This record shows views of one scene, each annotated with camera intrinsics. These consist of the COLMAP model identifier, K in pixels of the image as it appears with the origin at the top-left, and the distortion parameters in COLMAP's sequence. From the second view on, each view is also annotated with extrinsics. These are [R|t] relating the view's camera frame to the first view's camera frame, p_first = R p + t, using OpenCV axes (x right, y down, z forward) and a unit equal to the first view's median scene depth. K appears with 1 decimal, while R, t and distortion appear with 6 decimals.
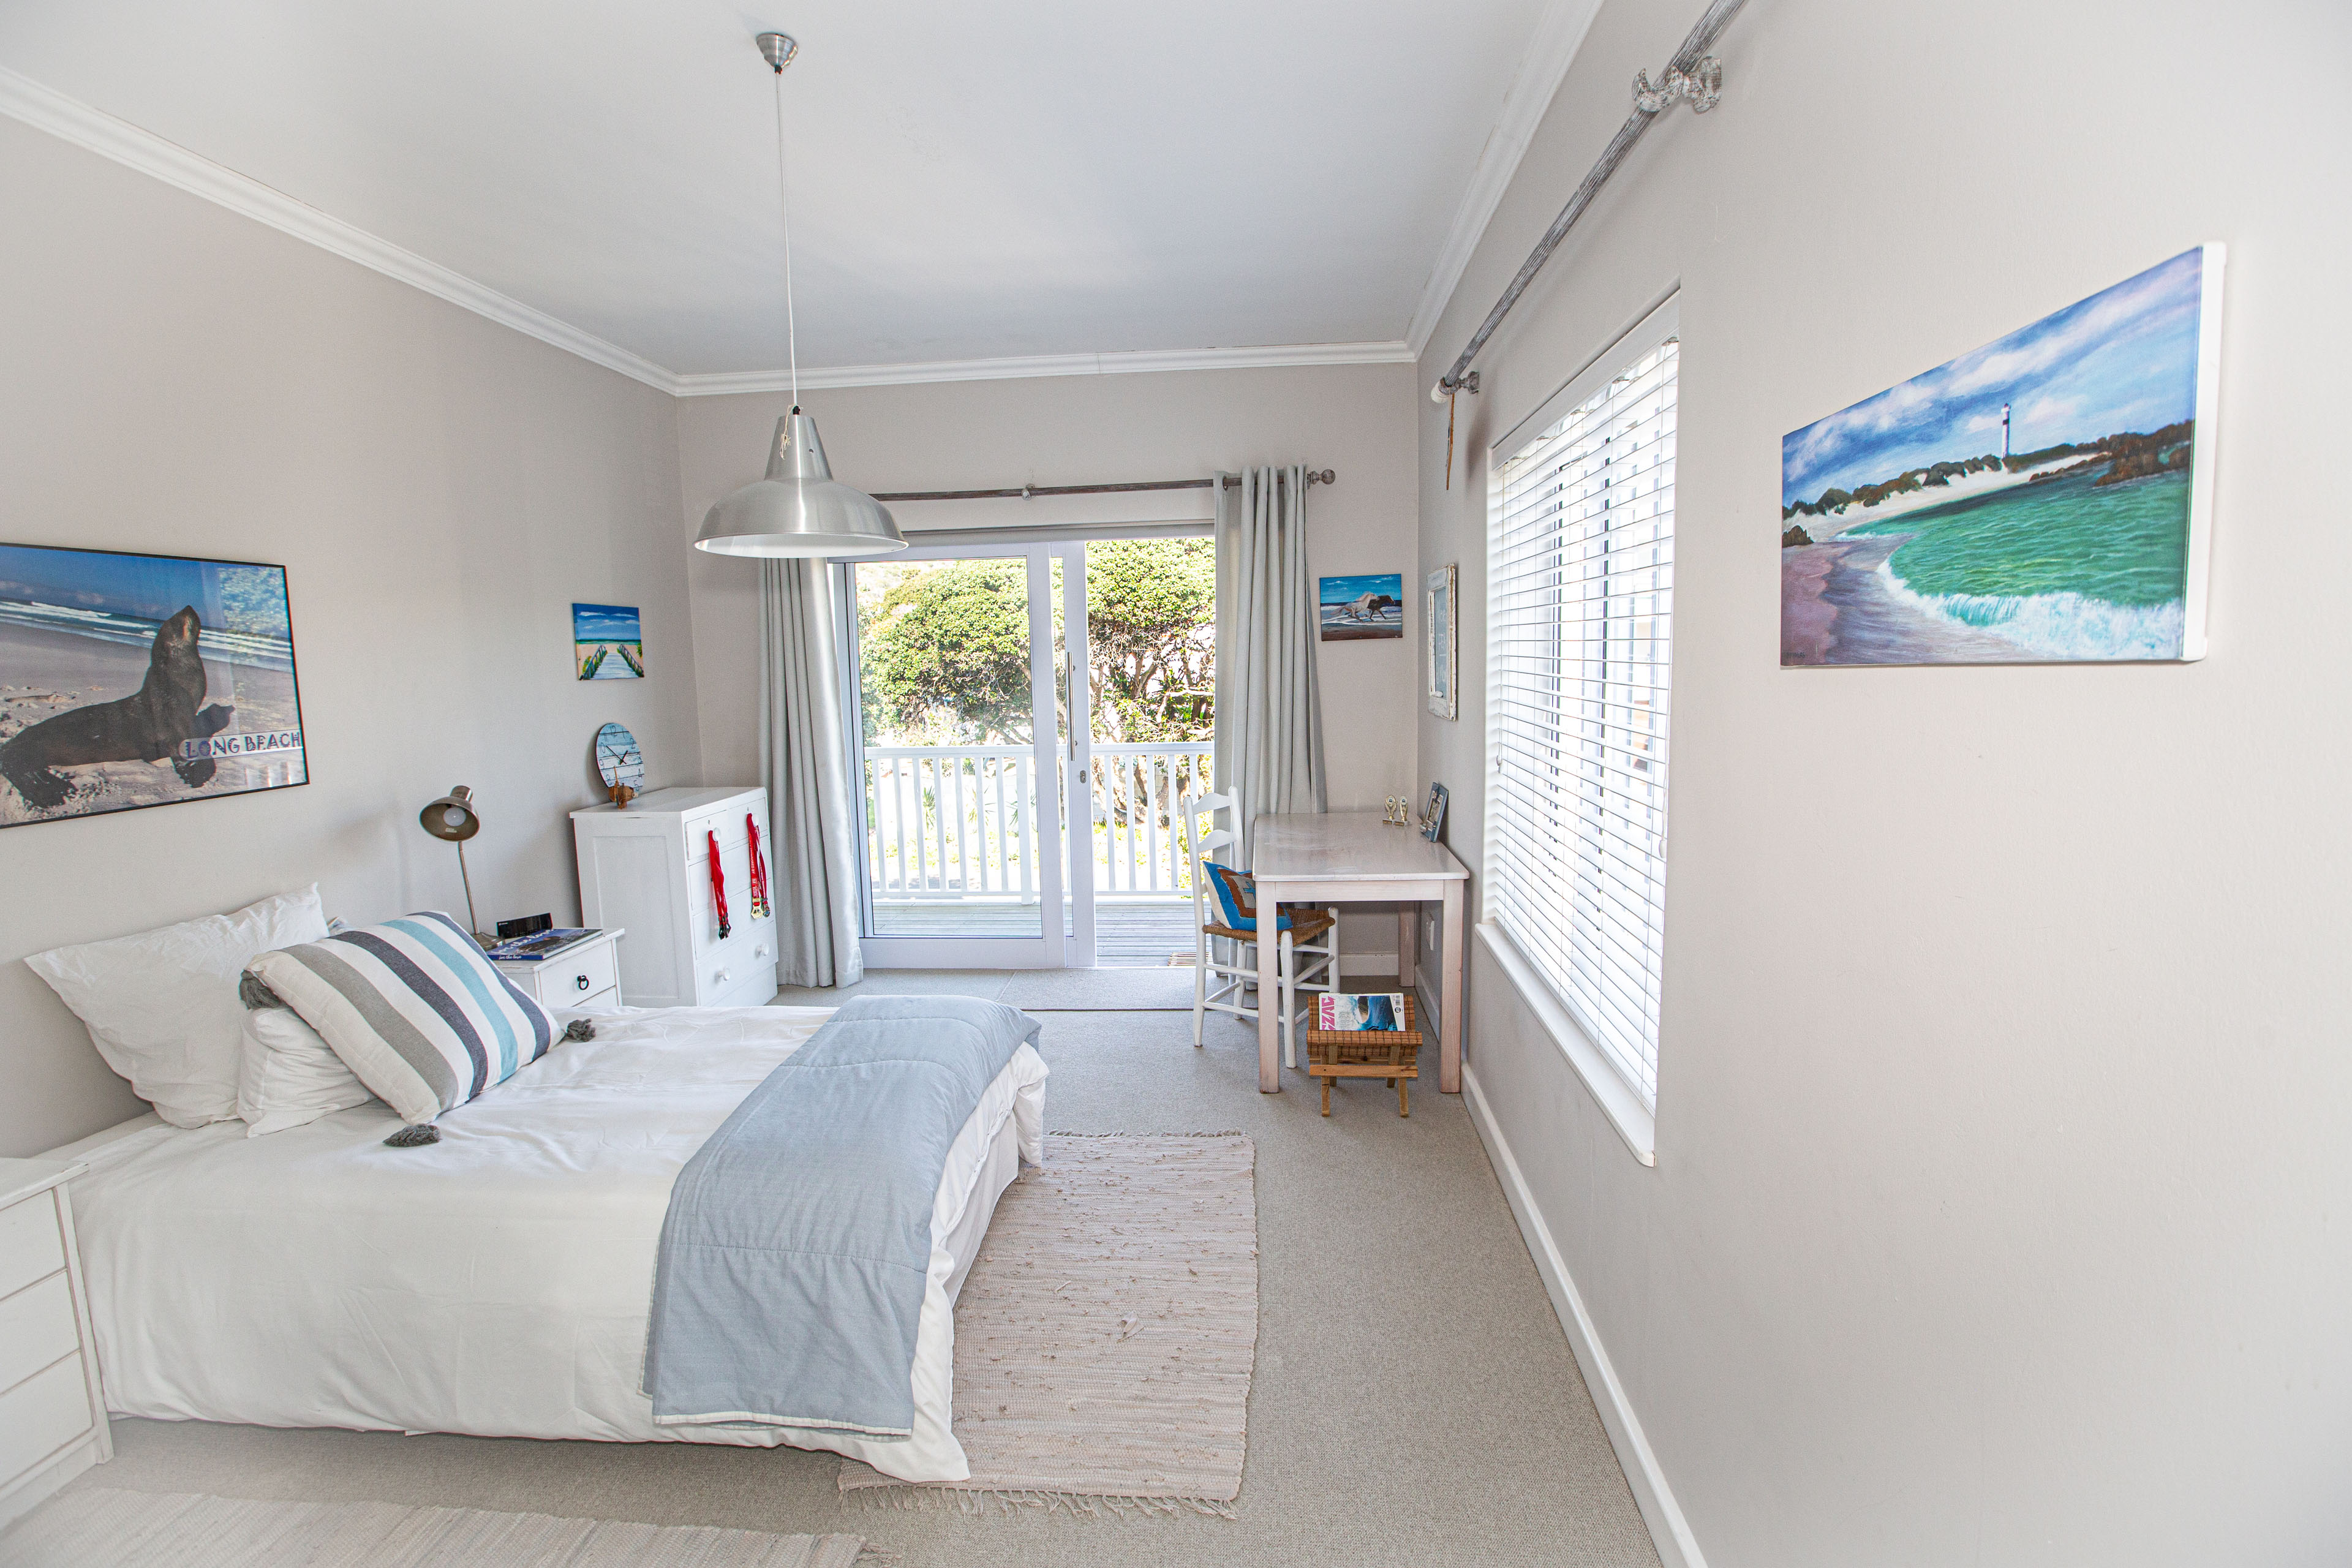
lens RADIAL K [[1115.4, 0, 1173.1], [0, 1115.4, 792.3], [0, 0, 1]] dist [-0.053734, 0.021606]
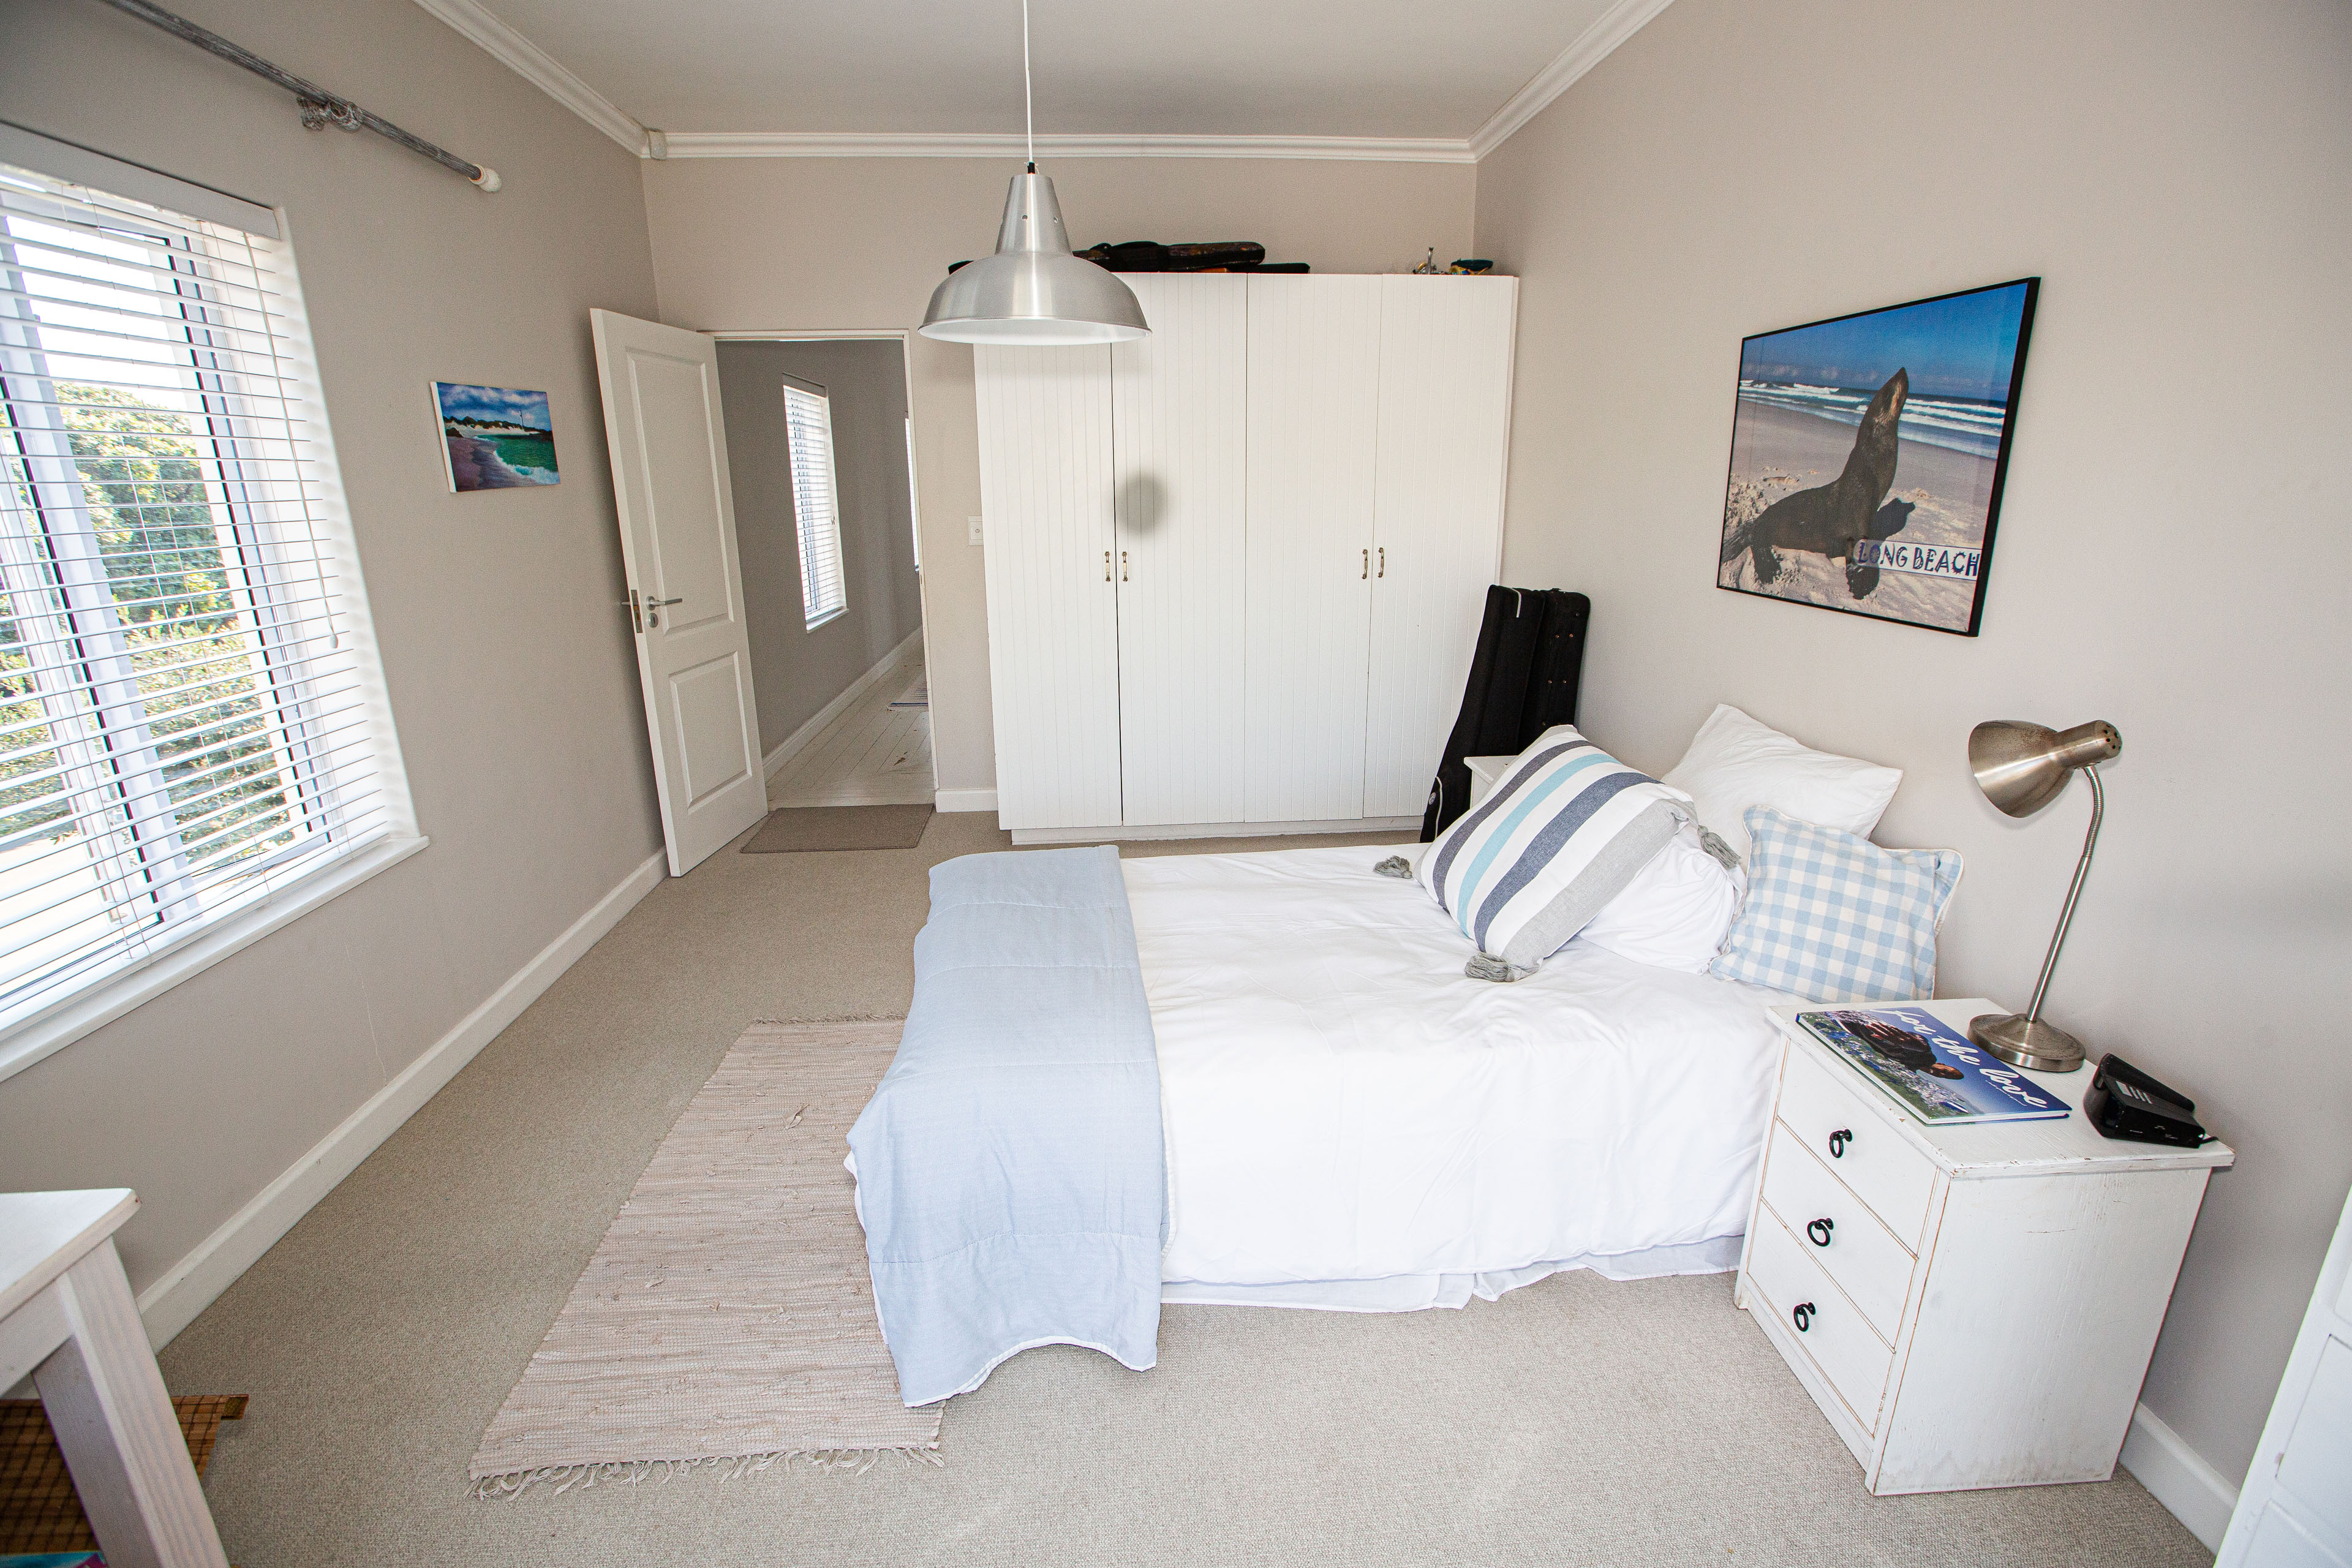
lens RADIAL K [[1115.4, 0, 1173.1], [0, 1115.4, 792.3], [0, 0, 1]] dist [-0.053734, 0.021606]
pose [[-0.988330, 0.073746, -0.133285, -0.282482], [0.014383, 0.916266, 0.400313, -0.230394], [0.151646, 0.393724, -0.906634, 1.887859]]
